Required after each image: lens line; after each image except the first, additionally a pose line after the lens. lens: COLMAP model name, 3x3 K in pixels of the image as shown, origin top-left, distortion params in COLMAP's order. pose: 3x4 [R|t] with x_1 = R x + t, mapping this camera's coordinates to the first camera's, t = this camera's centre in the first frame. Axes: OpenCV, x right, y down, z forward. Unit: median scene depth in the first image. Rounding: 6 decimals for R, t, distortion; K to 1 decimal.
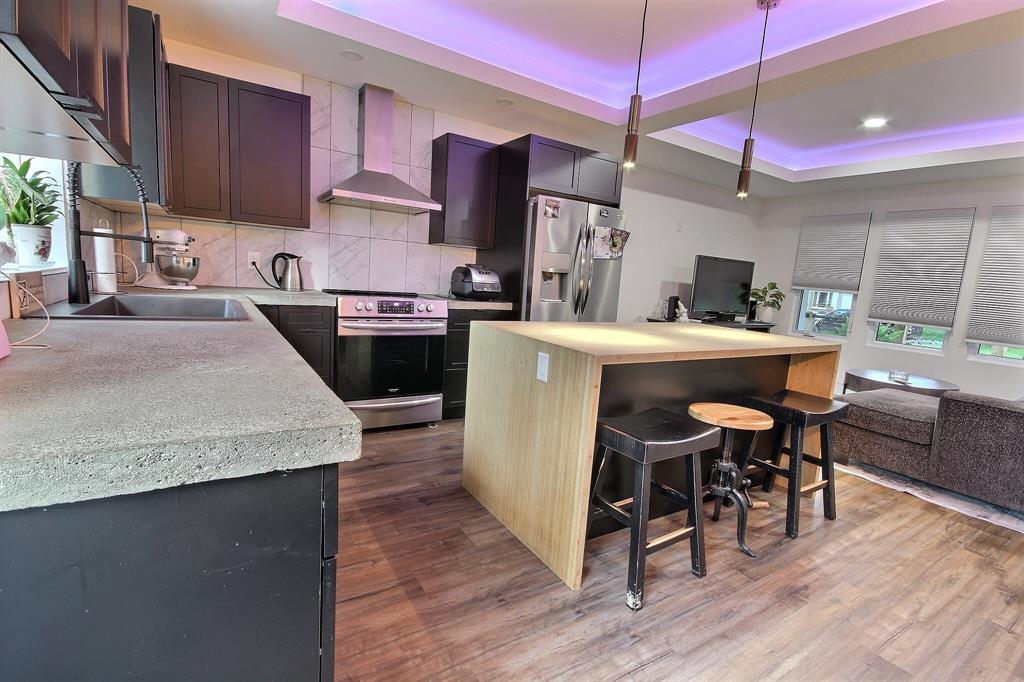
lens RADIAL K [[474.0, 0, 511.6], [0, 474.0, 340.3], [0, 0, 1]] dist [-0.014678, -0.000722]
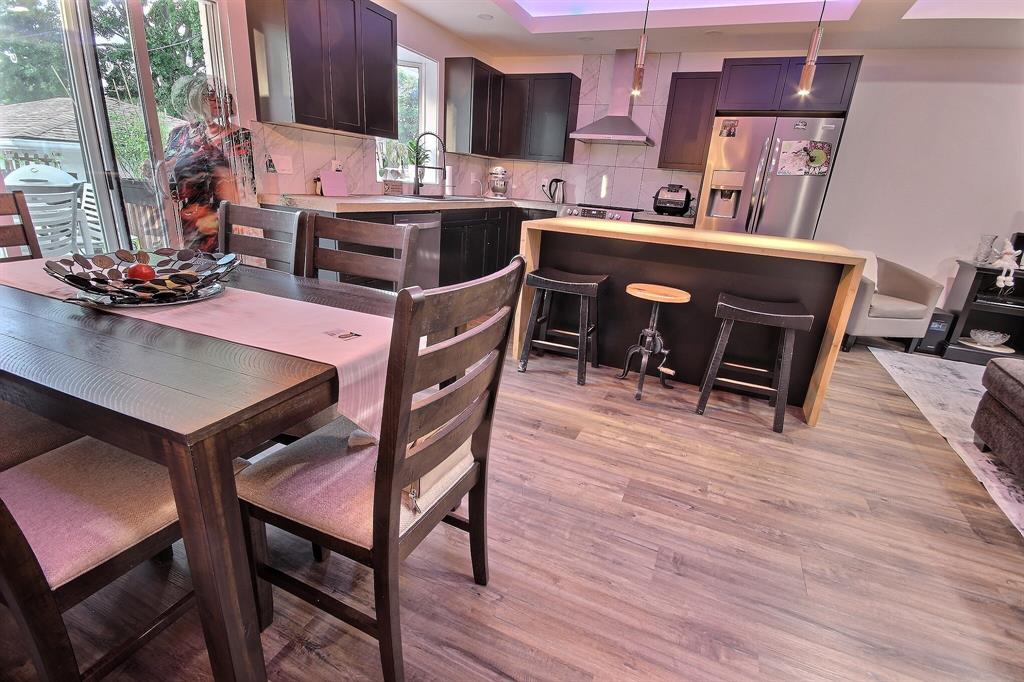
lens RADIAL K [[474.0, 0, 512.4], [0, 474.0, 342.8], [0, 0, 1]] dist [-0.014678, -0.000722]
pose [[0.551265, 0.239083, -0.799341, 1.037053], [-0.144650, 0.970942, 0.190651, 0.085391], [0.821696, 0.010525, 0.569829, -0.019538]]
